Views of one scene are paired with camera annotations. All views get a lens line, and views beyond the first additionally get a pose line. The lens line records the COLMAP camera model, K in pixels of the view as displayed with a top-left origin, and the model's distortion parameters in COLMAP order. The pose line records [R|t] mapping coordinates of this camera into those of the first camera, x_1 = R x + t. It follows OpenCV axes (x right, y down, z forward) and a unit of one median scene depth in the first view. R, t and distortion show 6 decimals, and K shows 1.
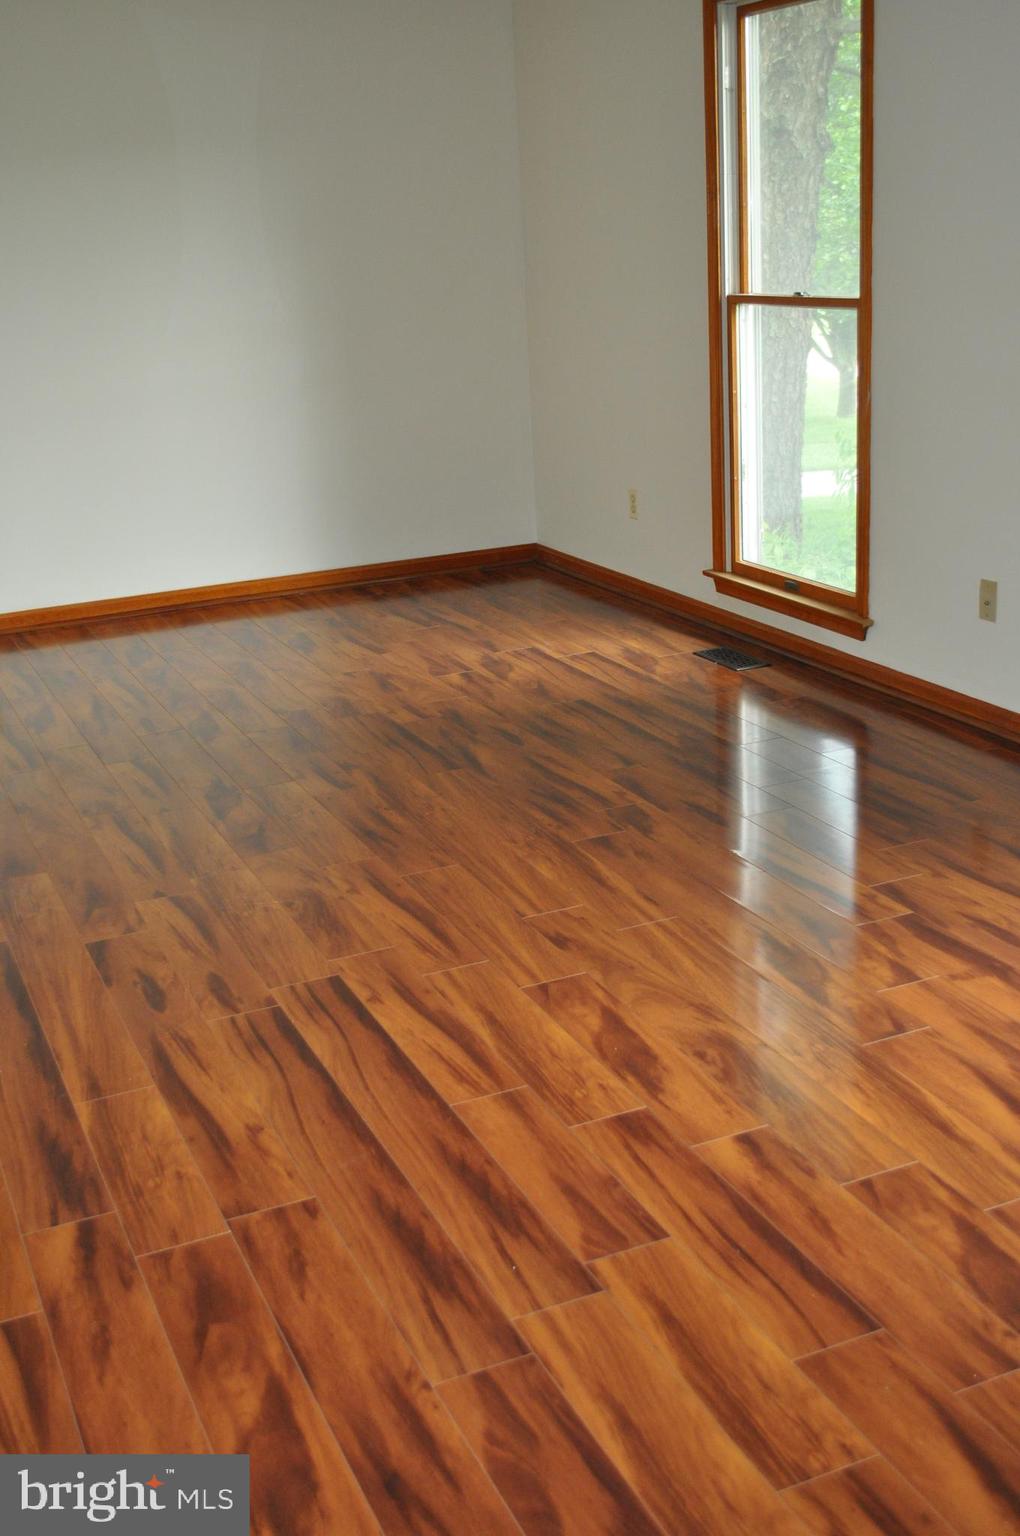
lens RADIAL K [[1671.0, 0, 448.0], [0, 1671.0, 766.4], [0, 0, 1]] dist [-0.060426, 0.010671]
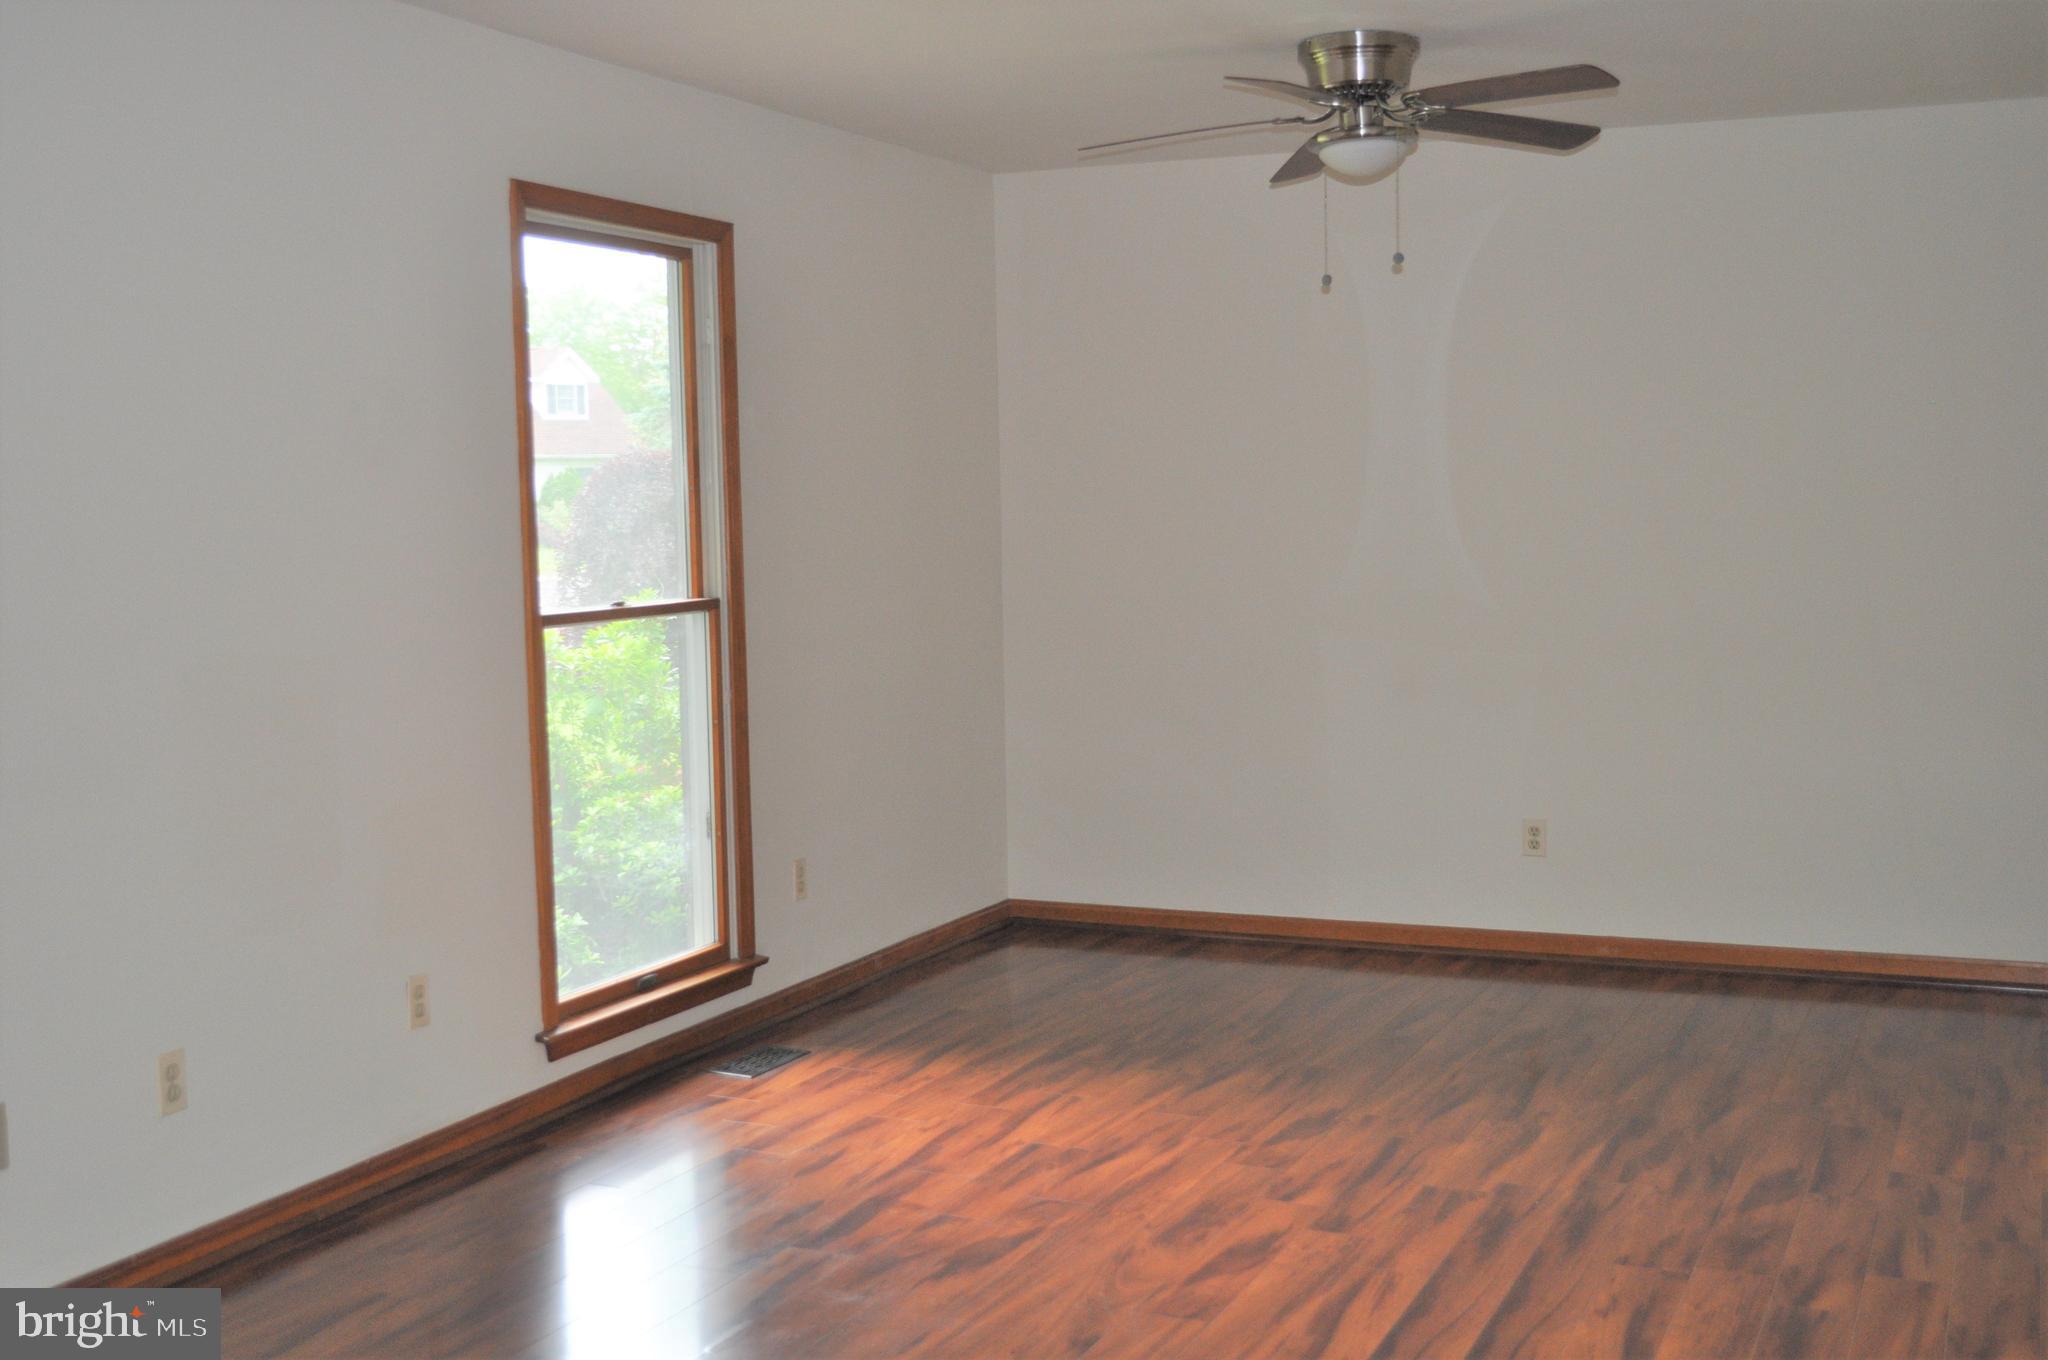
lens RADIAL K [[2228.0, 0, 1024.0], [0, 2228.0, 680.0], [0, 0, 1]] dist [-0.060426, 0.010671]
pose [[-0.683446, 0.003181, 0.729994, -0.909861], [0.275256, 0.927302, 0.253663, -0.618459], [-0.676118, 0.374301, -0.634637, 2.048632]]
